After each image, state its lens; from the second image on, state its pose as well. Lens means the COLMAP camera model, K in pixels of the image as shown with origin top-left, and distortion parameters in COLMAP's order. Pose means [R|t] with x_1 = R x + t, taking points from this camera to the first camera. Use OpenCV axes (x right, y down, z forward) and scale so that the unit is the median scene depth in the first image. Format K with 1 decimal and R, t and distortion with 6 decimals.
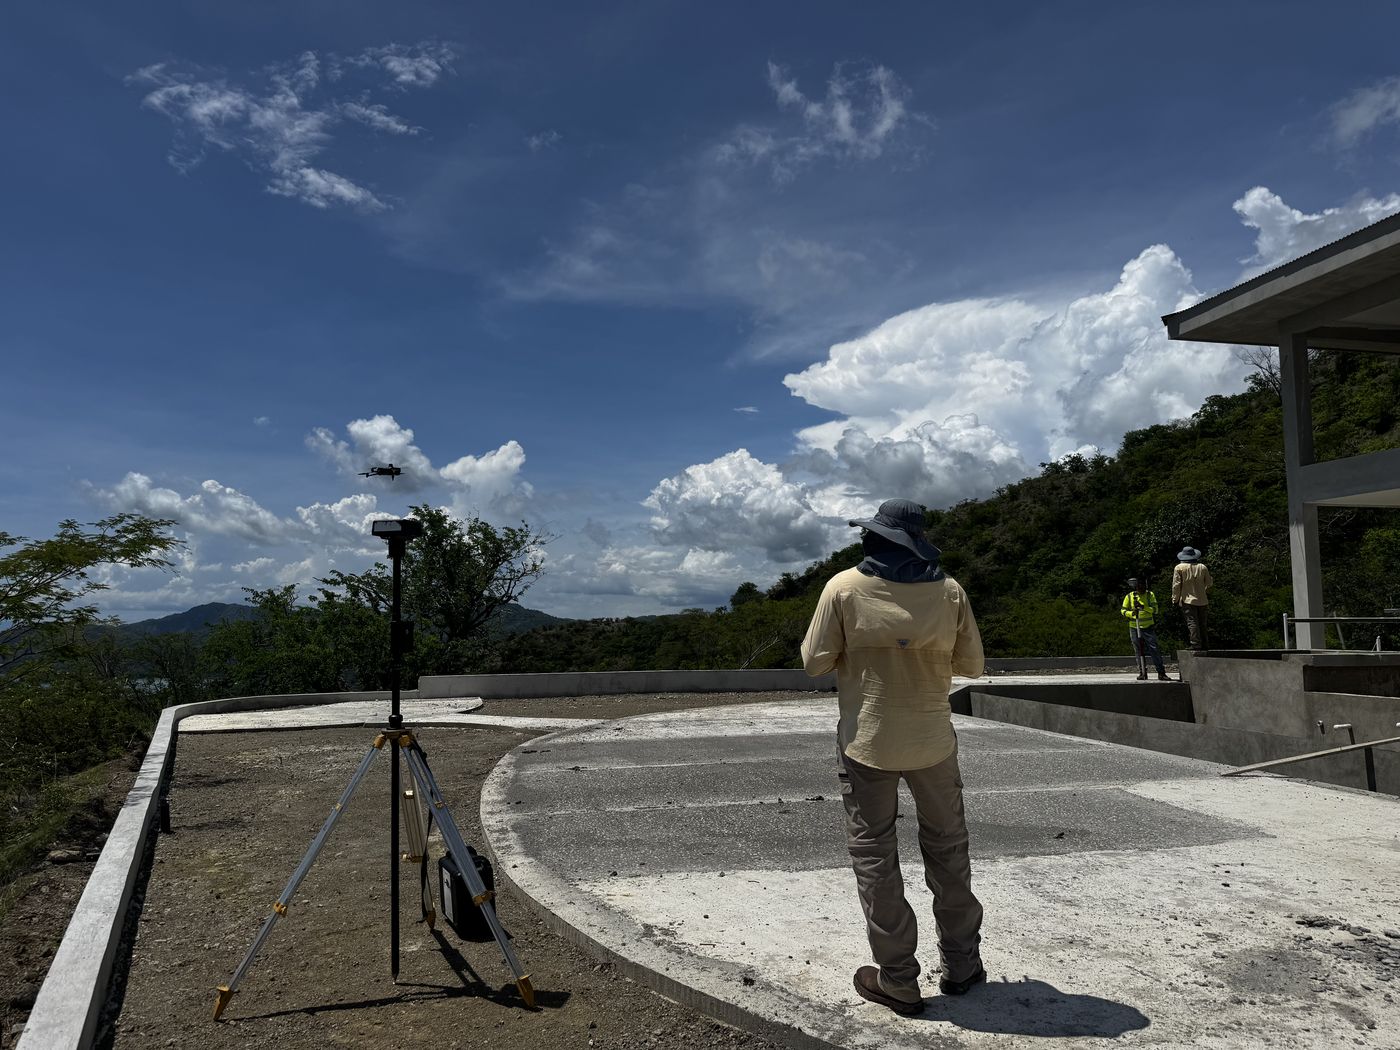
lens RADIAL K [[1067.3, 0, 683.3], [0, 1067.3, 522.8], [0, 0, 1]] dist [0.172158, -0.246567]
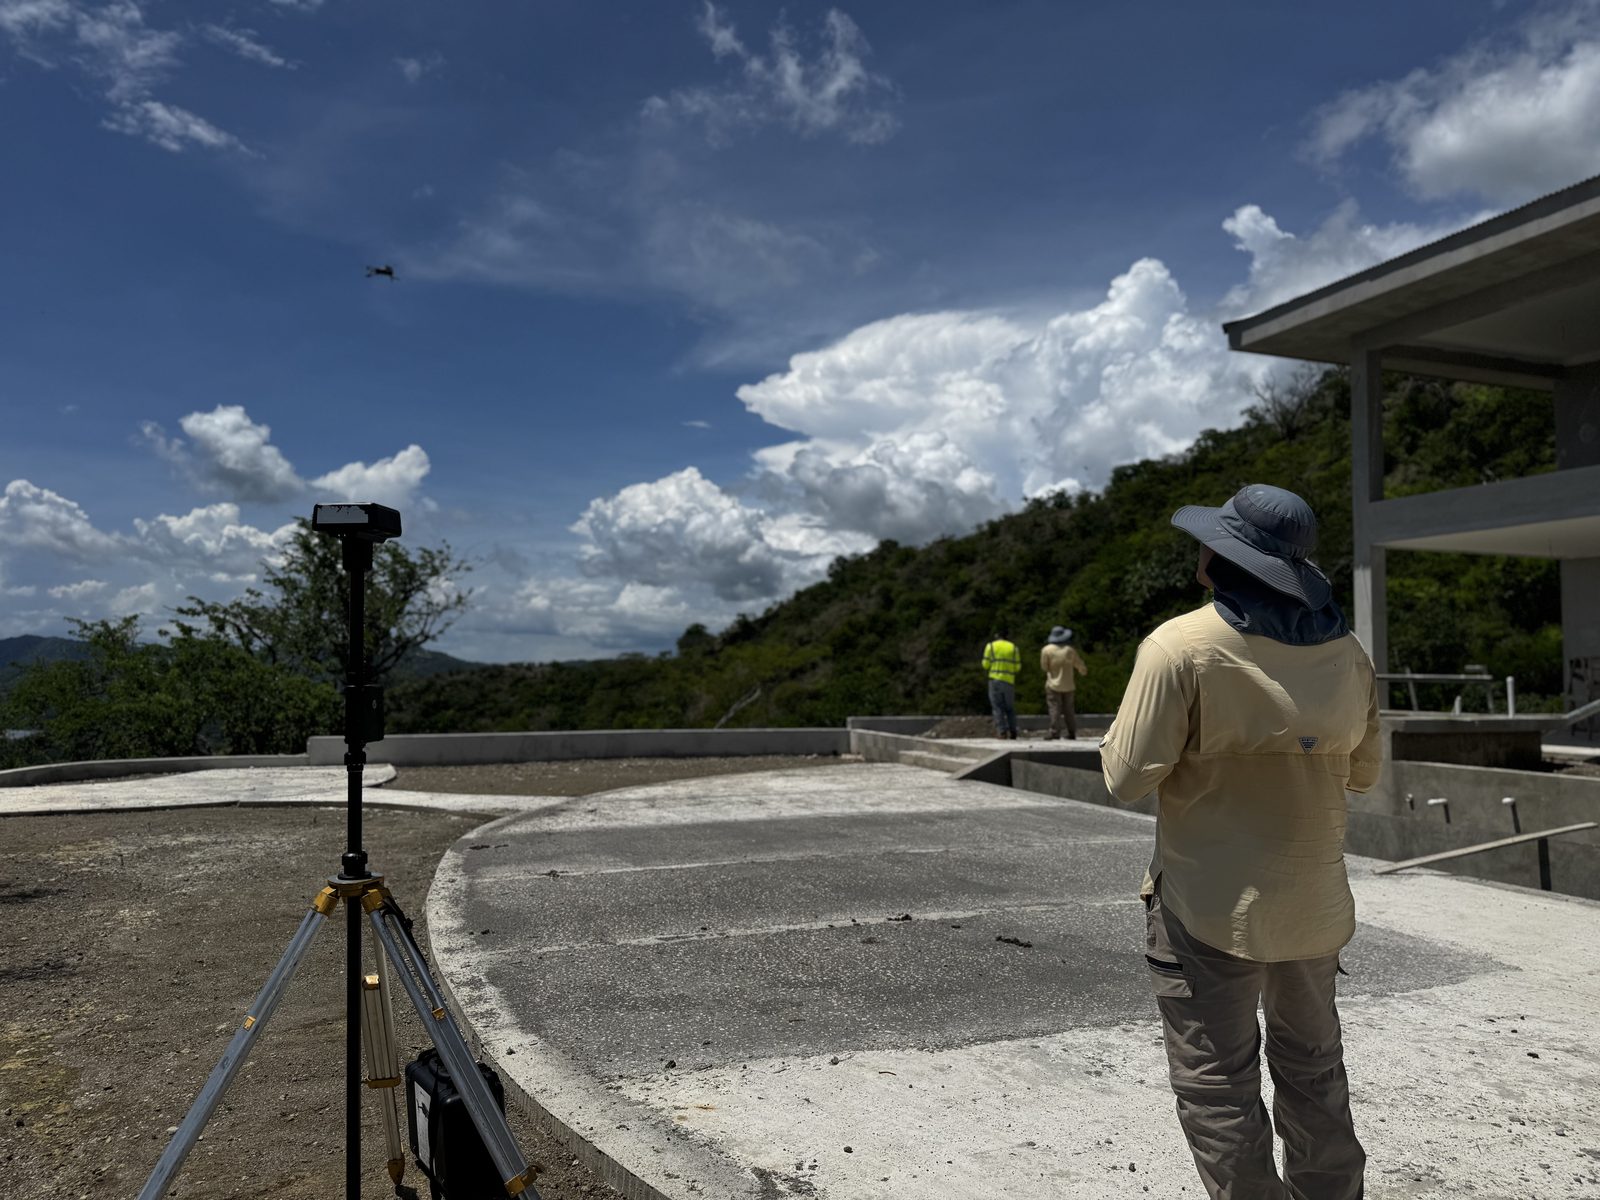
lens RADIAL K [[1219.5, 0, 801.4], [0, 1219.5, 608.8], [0, 0, 1]] dist [0.061897, -0.052500]
pose [[0.988088, 0.020954, 0.152457, -0.009875], [-0.027586, 0.998757, 0.041514, 0.001398], [-0.151397, -0.045225, 0.987438, 0.024842]]
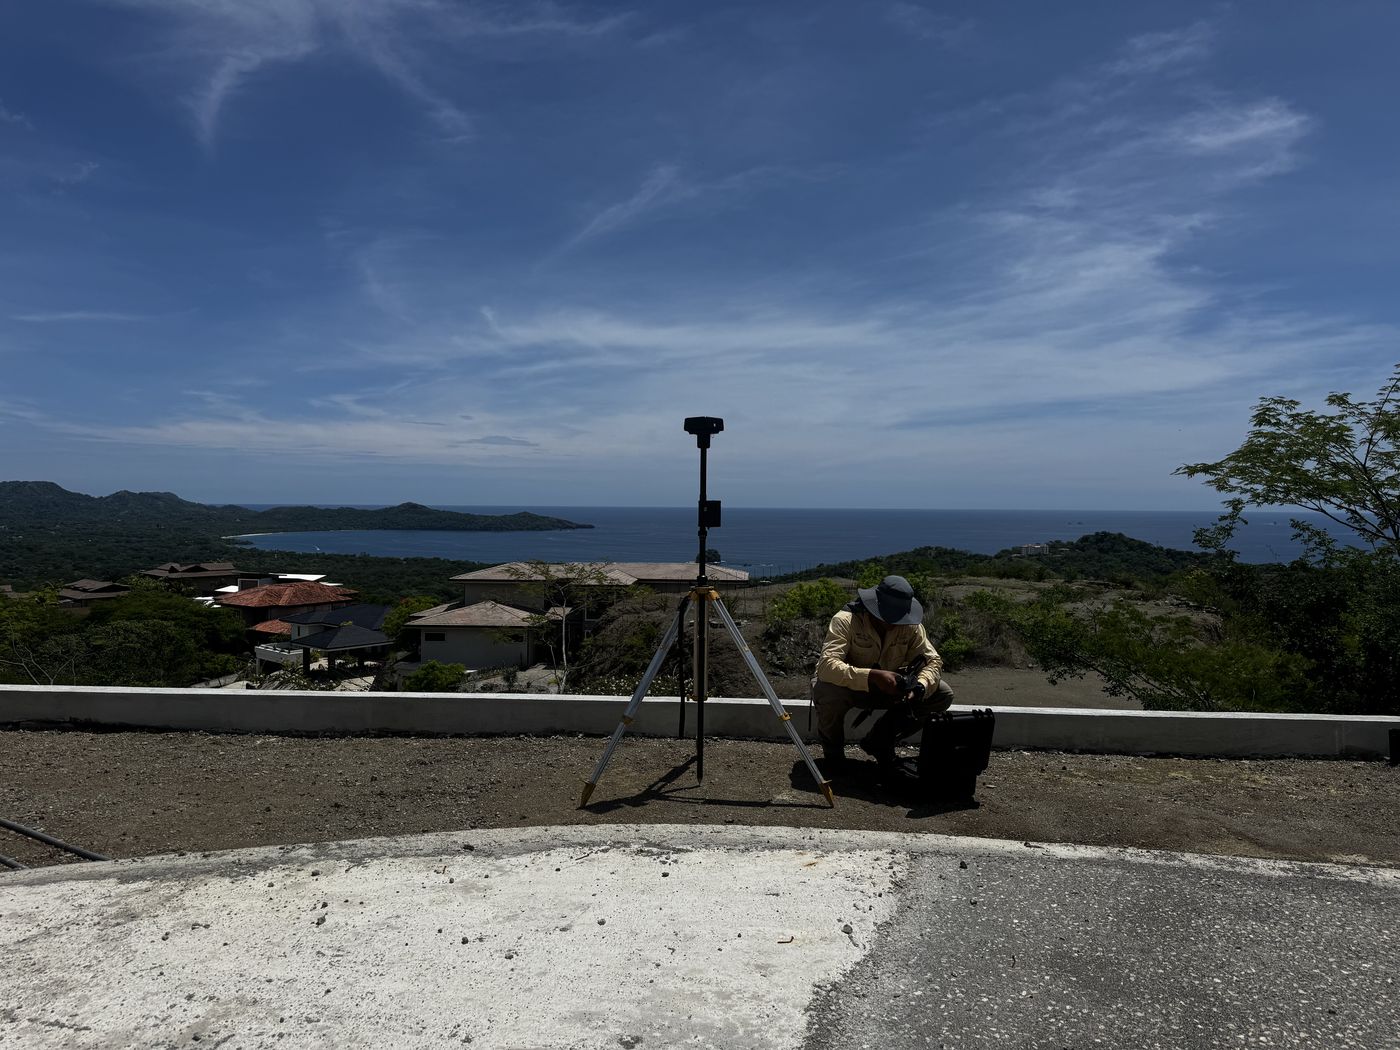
lens RADIAL K [[982.5, 0, 718.5], [0, 982.5, 516.6], [0, 0, 1]] dist [0.052405, -0.064092]
pose [[-0.507071, 0.010032, -0.861846, 0.049839], [0.068273, 0.997258, -0.028561, 0.010226], [0.859196, -0.073323, -0.506365, 0.114307]]
